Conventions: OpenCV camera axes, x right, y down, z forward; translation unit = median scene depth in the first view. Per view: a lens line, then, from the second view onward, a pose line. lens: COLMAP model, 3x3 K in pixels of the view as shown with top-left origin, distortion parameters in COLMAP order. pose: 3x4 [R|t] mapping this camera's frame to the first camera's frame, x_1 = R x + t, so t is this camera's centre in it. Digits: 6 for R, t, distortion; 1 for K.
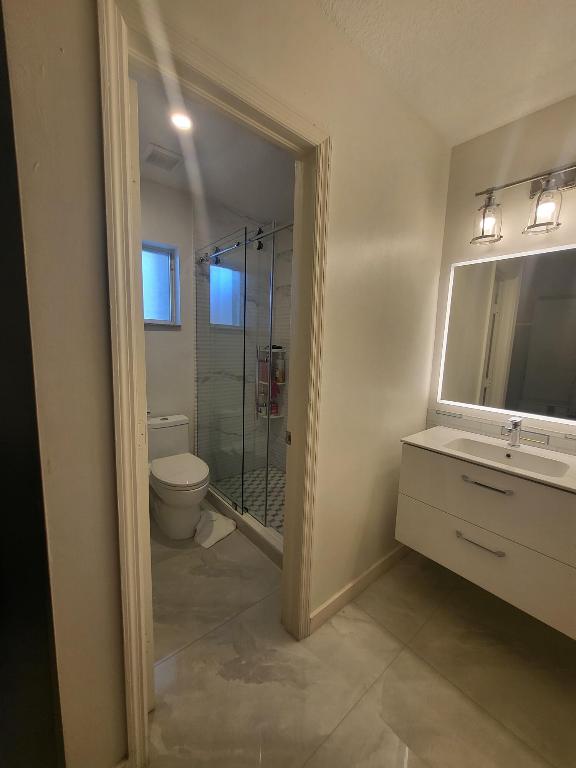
lens RADIAL K [[300.0, 0, 292.1], [0, 300.0, 383.5], [0, 0, 1]] dist [-0.004708, 0.000240]
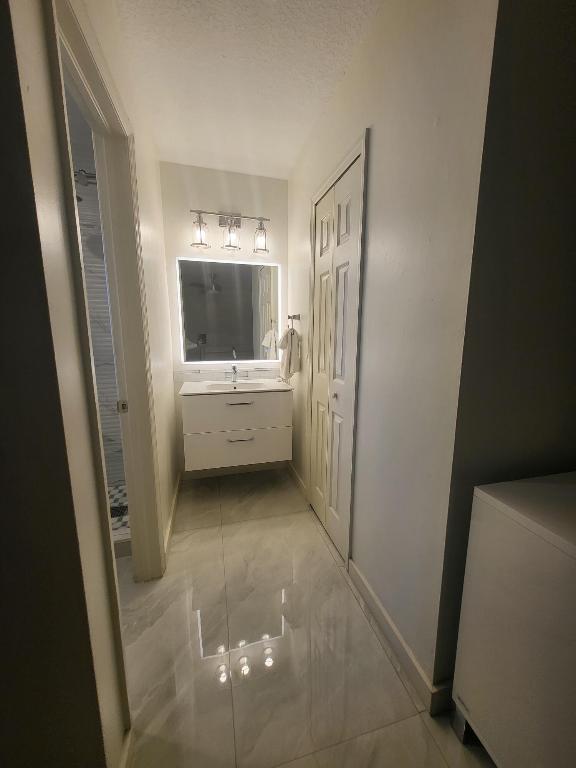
lens RADIAL K [[300.0, 0, 286.5], [0, 300.0, 383.4], [0, 0, 1]] dist [-0.004708, 0.000240]
pose [[0.433029, -0.184362, 0.882325, -0.617932], [0.131220, 0.981325, 0.140648, 0.026642], [-0.891778, 0.054874, 0.449134, 0.010923]]
